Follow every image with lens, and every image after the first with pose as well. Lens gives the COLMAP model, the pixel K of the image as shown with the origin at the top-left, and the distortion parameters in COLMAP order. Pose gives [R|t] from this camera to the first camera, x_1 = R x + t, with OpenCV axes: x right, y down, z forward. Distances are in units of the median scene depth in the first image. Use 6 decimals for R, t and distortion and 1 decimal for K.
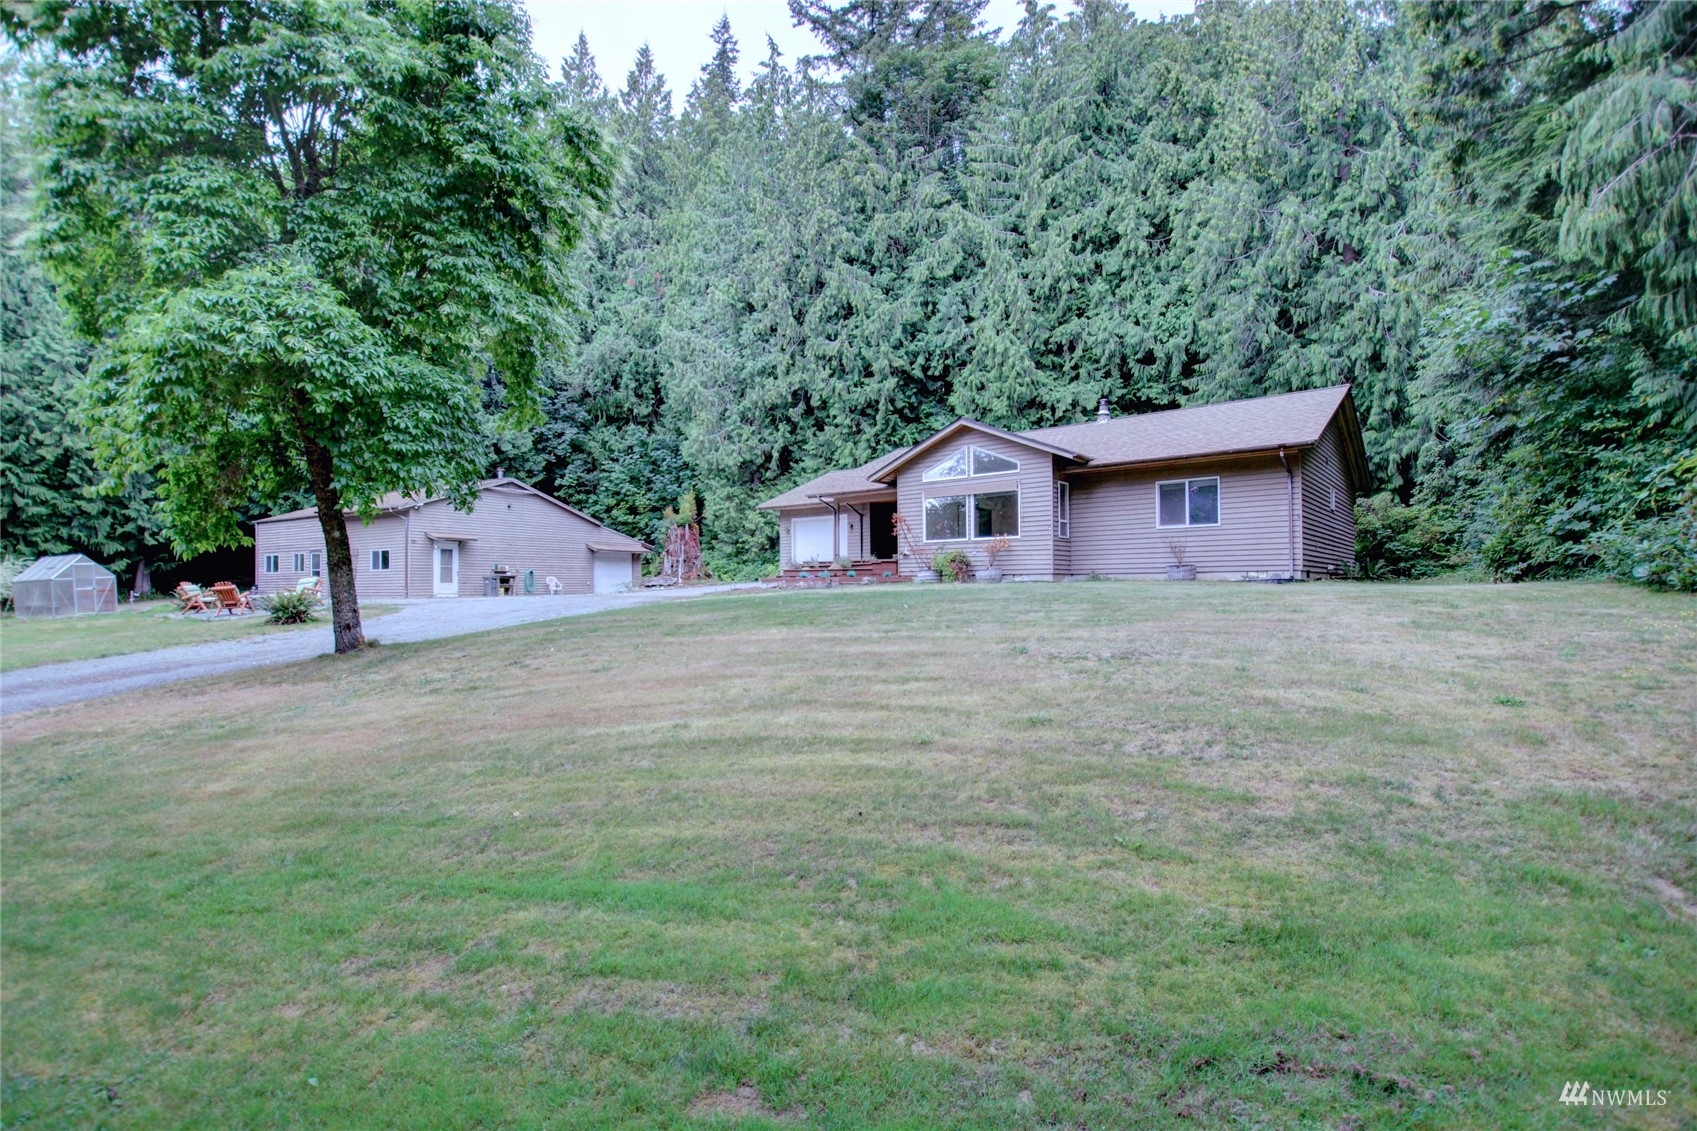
lens RADIAL K [[792.9, 0, 862.0], [0, 792.9, 575.2], [0, 0, 1]] dist [-0.020207, -0.010210]
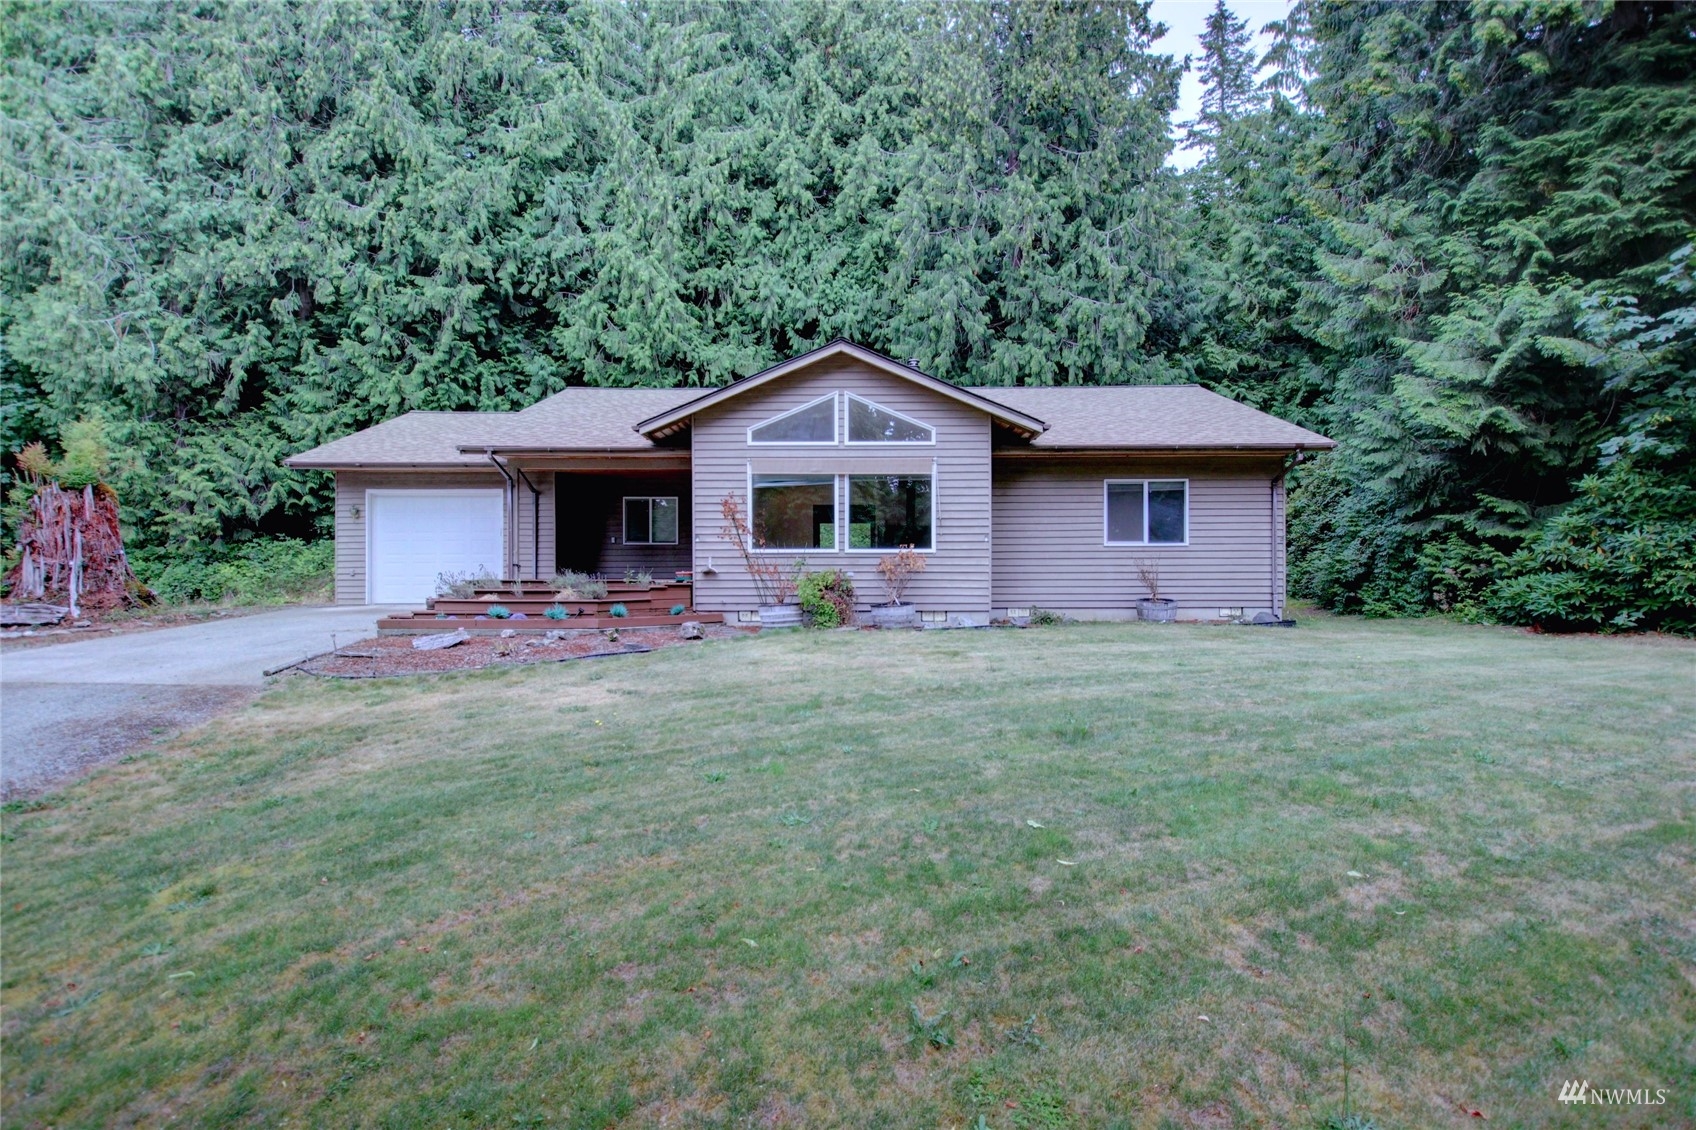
lens RADIAL K [[792.5, 0, 894.7], [0, 792.5, 580.1], [0, 0, 1]] dist [-0.020207, -0.010210]
pose [[0.769906, 0.003221, 0.638150, -0.102479], [-0.013762, 0.999839, 0.011557, -0.015264], [-0.638009, -0.017679, 0.769826, 0.262988]]
